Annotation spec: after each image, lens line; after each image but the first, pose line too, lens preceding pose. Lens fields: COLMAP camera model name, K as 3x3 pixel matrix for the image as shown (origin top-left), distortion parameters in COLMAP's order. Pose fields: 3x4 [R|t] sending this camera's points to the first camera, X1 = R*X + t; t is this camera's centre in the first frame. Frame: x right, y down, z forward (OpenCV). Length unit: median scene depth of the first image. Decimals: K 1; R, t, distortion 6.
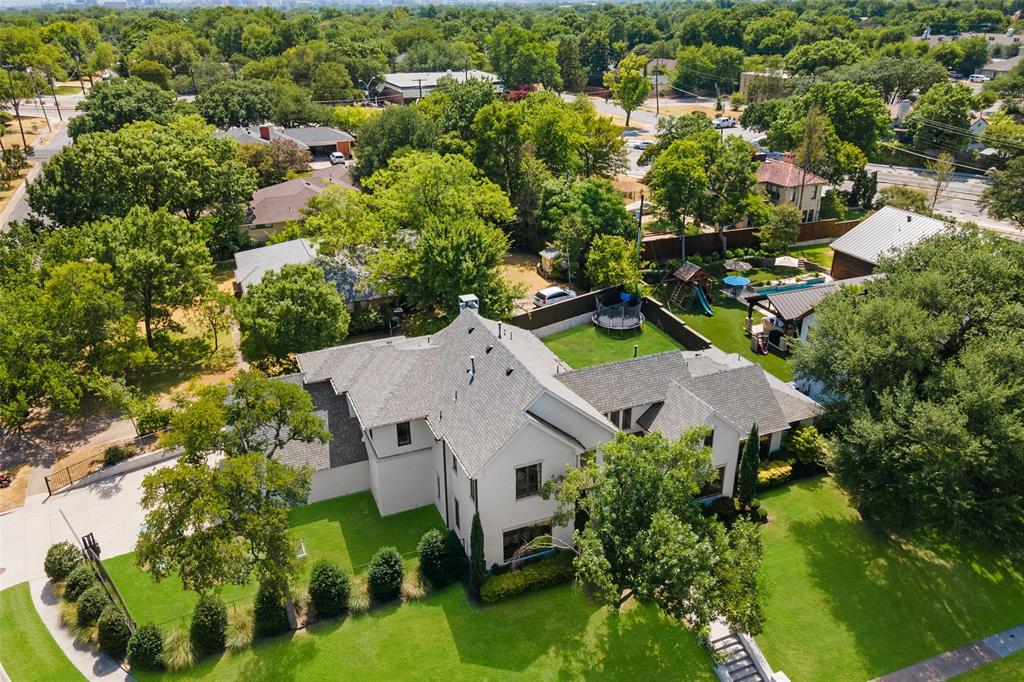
lens RADIAL K [[776.2, 0, 528.0], [0, 776.2, 340.6], [0, 0, 1]] dist [-0.002503, 0.061164]
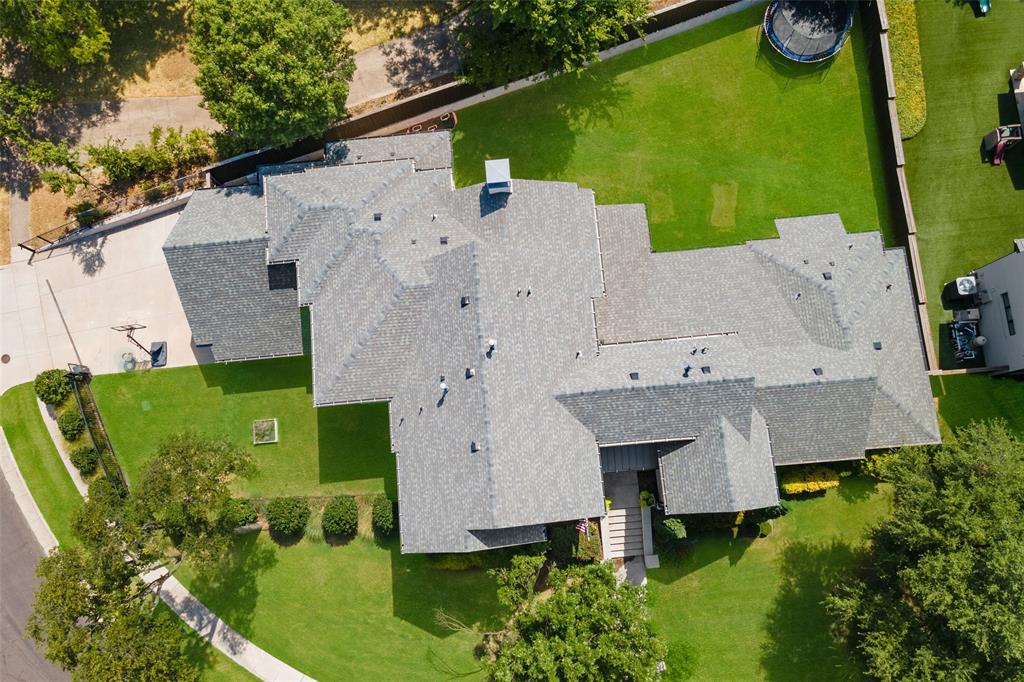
lens RADIAL K [[776.2, 0, 528.0], [0, 776.2, 340.6], [0, 0, 1]] dist [-0.002503, 0.061164]
pose [[0.947662, 0.309465, -0.078534, 0.047843], [-0.105457, 0.535568, 0.837882, -0.579047], [0.301355, -0.785747, 0.540173, 0.588193]]
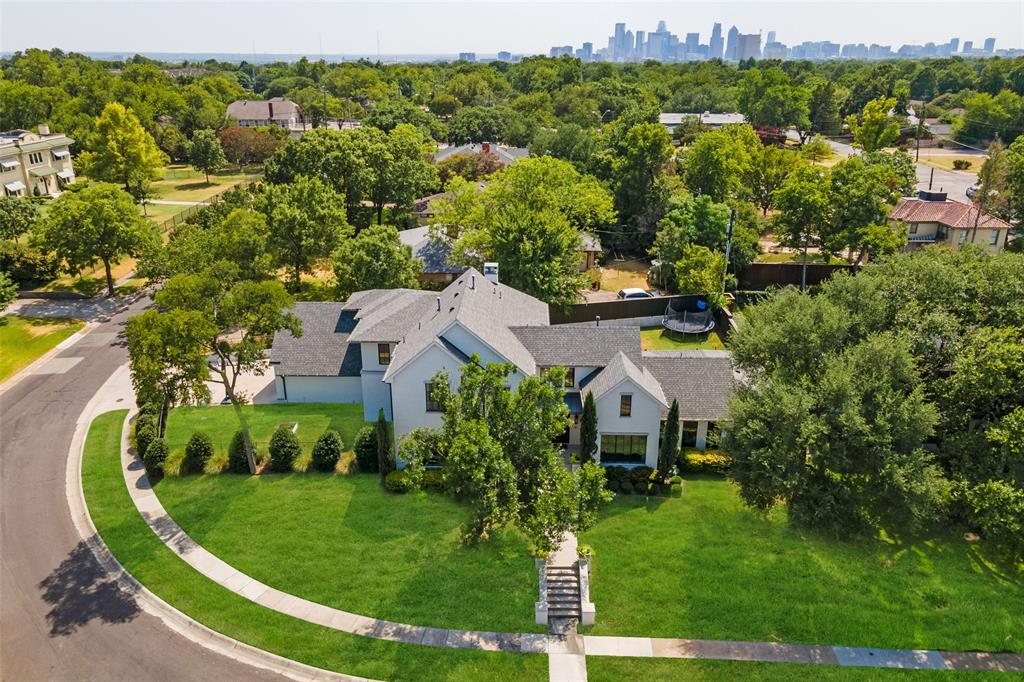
lens RADIAL K [[776.2, 0, 528.0], [0, 776.2, 340.6], [0, 0, 1]] dist [-0.002503, 0.061164]
pose [[0.913558, 0.146945, -0.379234, 0.467096], [-0.171065, 0.984787, -0.030506, 0.090490], [0.368982, 0.092742, 0.924798, -0.043112]]
